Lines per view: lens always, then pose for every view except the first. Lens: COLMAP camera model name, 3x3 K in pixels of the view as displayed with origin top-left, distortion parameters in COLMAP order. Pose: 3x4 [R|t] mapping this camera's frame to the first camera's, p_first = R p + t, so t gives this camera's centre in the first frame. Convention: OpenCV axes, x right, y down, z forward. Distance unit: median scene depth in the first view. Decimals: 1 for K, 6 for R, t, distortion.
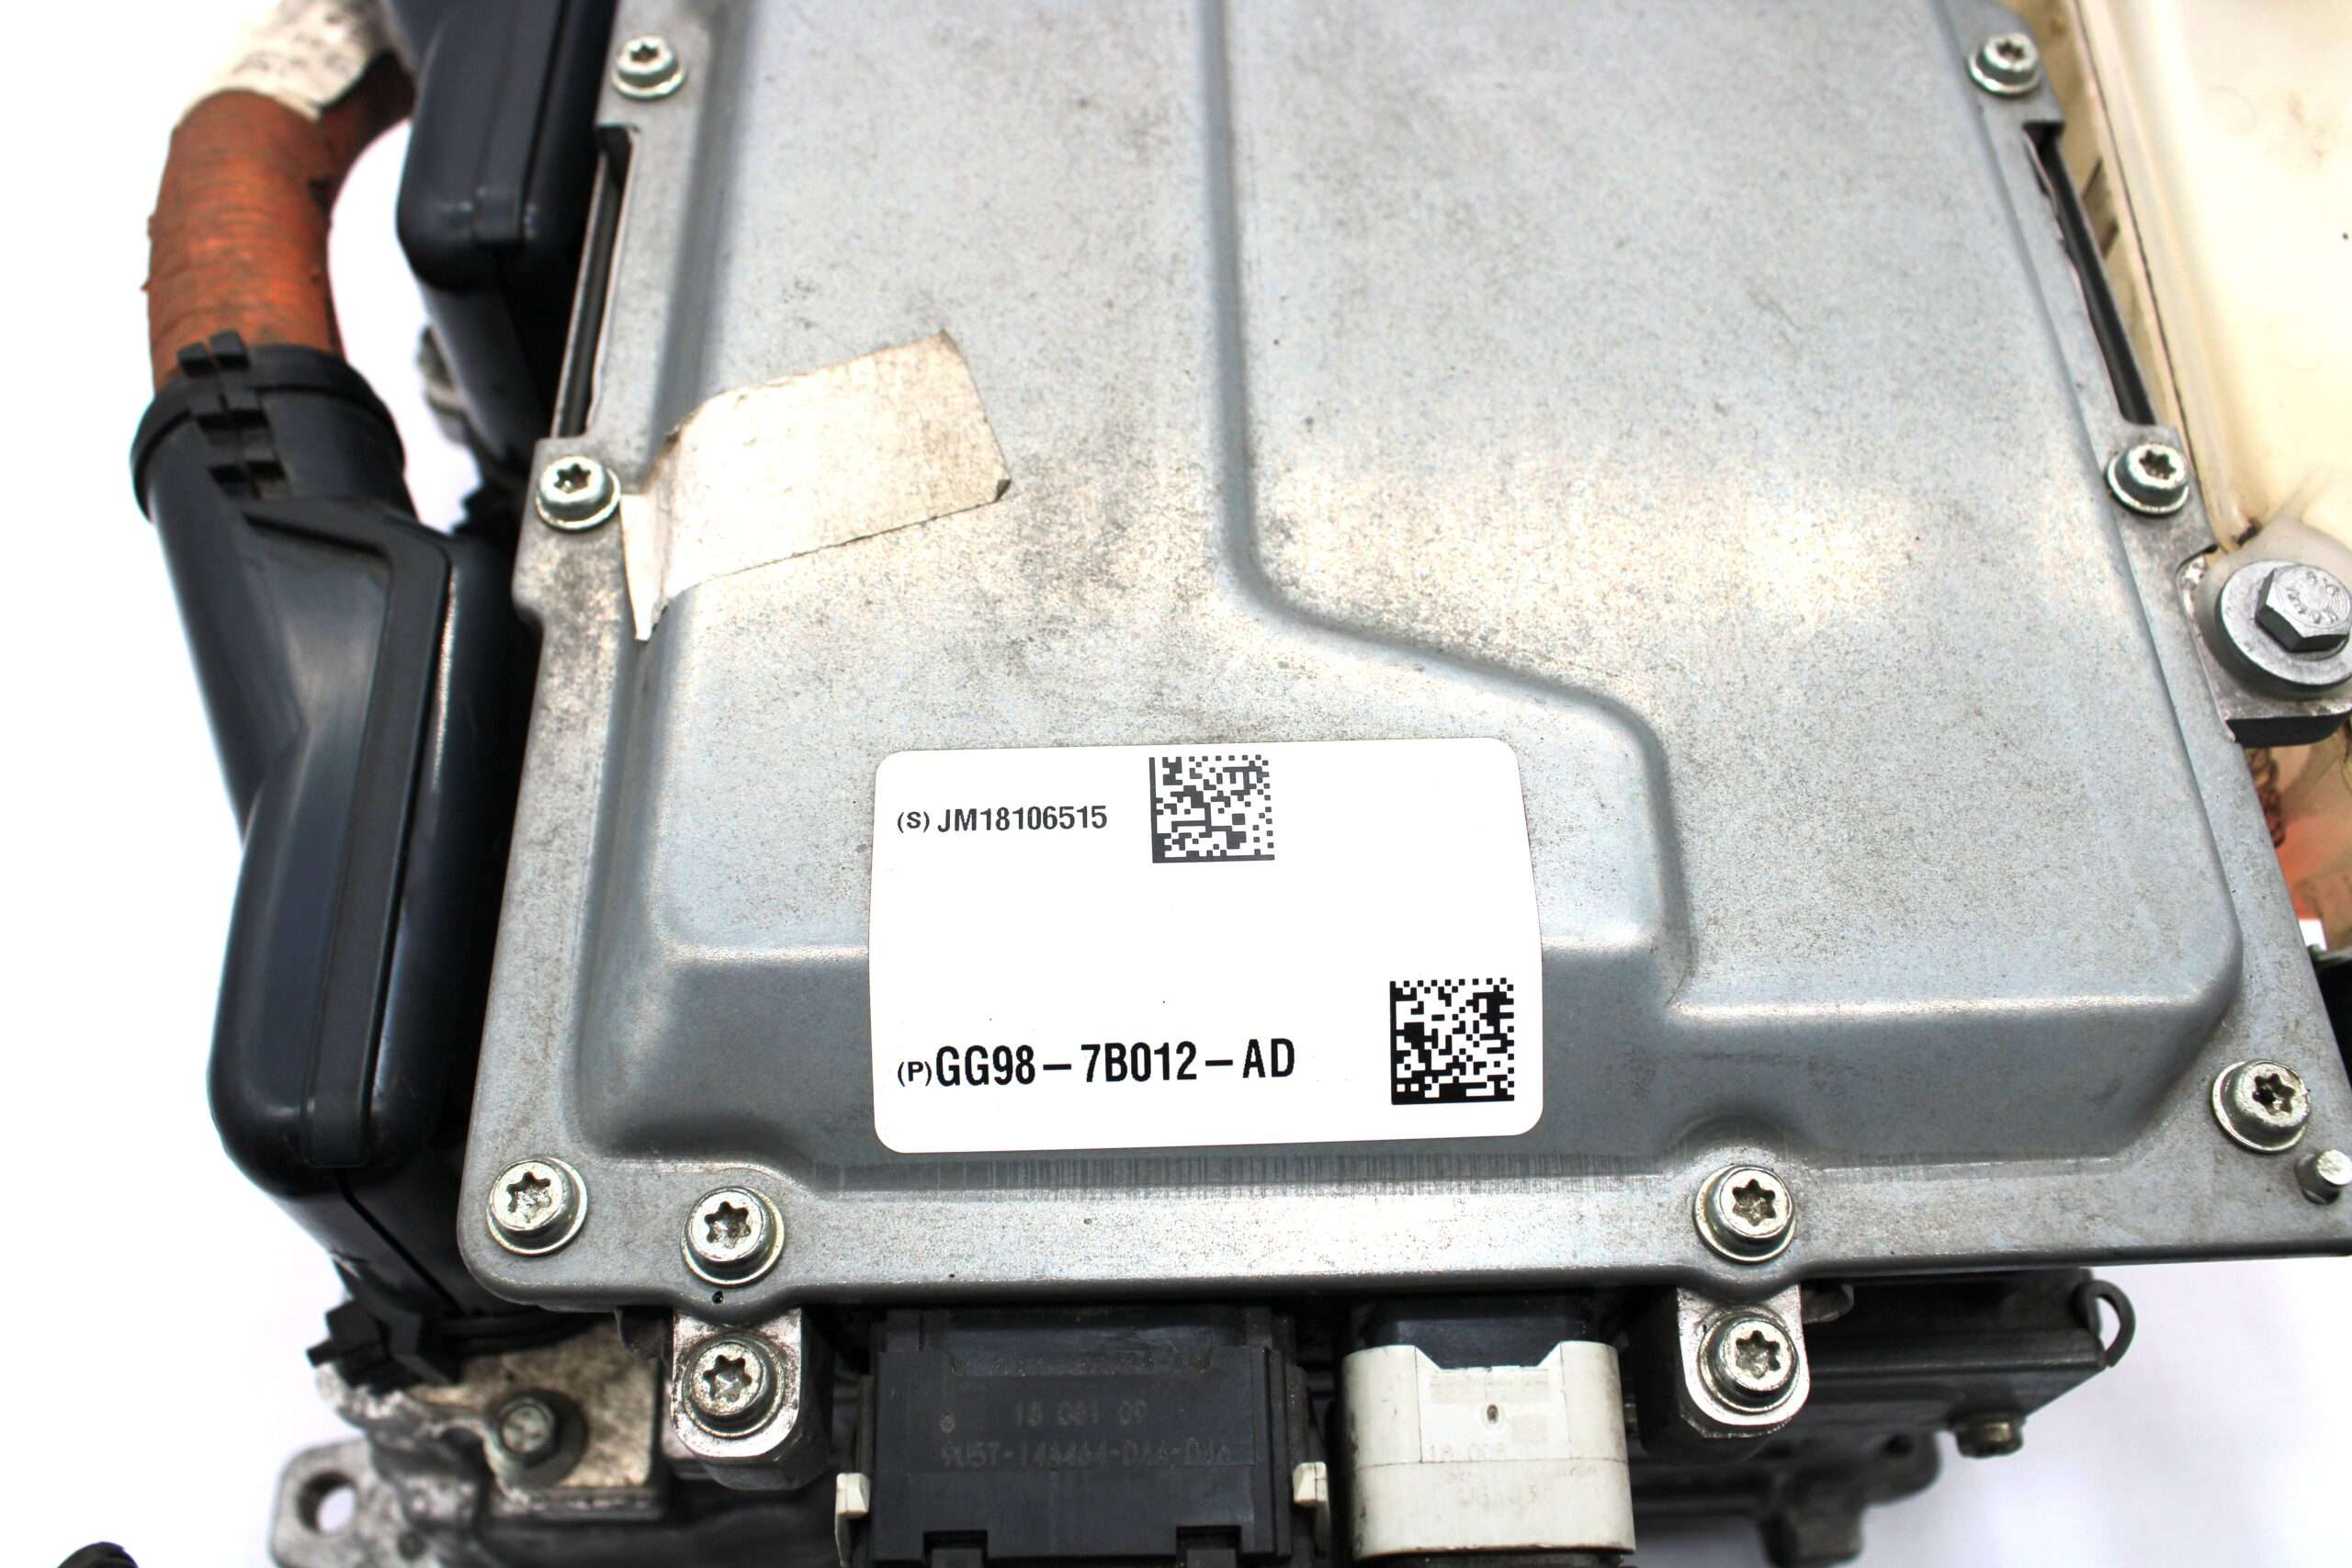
lens RADIAL K [[2174.1, 0, 1134.0], [0, 2174.1, 784.6], [0, 0, 1]] dist [-0.226850, 0.208124]
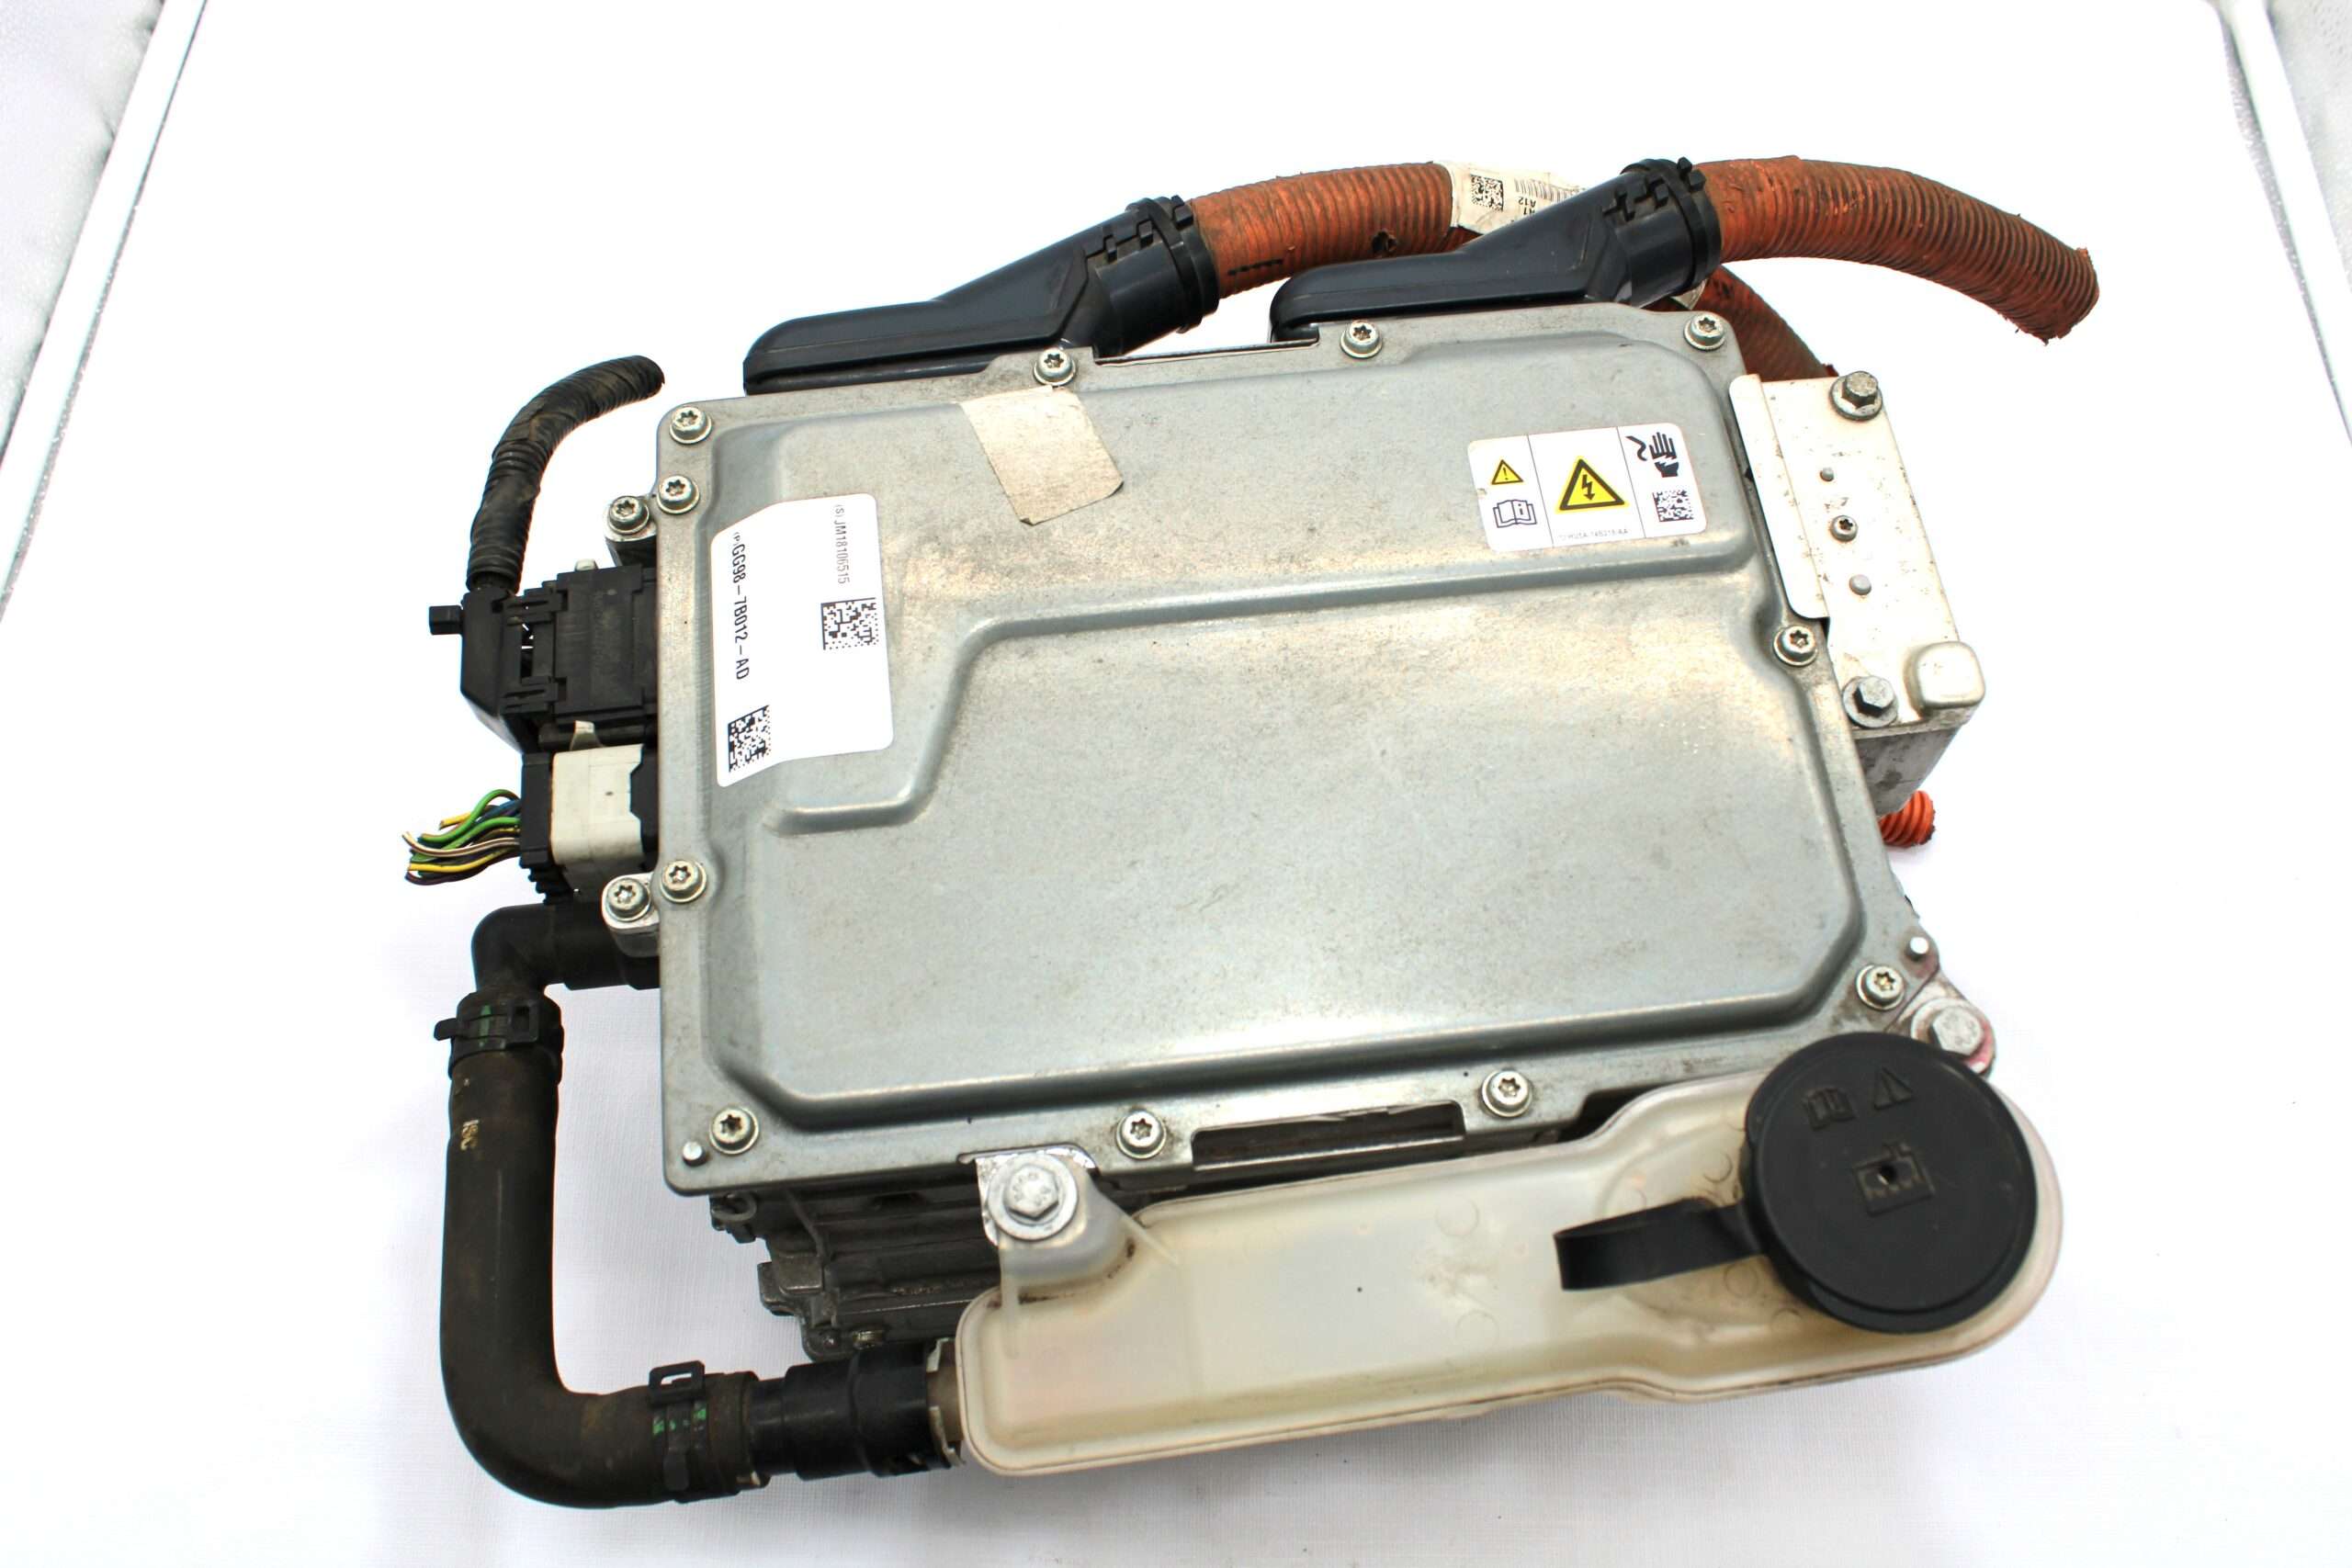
lens RADIAL K [[2174.1, 0, 1134.0], [0, 2174.1, 784.6], [0, 0, 1]] dist [-0.226850, 0.208124]
pose [[0.088876, 0.889734, -0.447744, 1.147370], [-0.852063, 0.300717, 0.428437, -1.085847], [0.515839, 0.343428, 0.784836, -0.484102]]
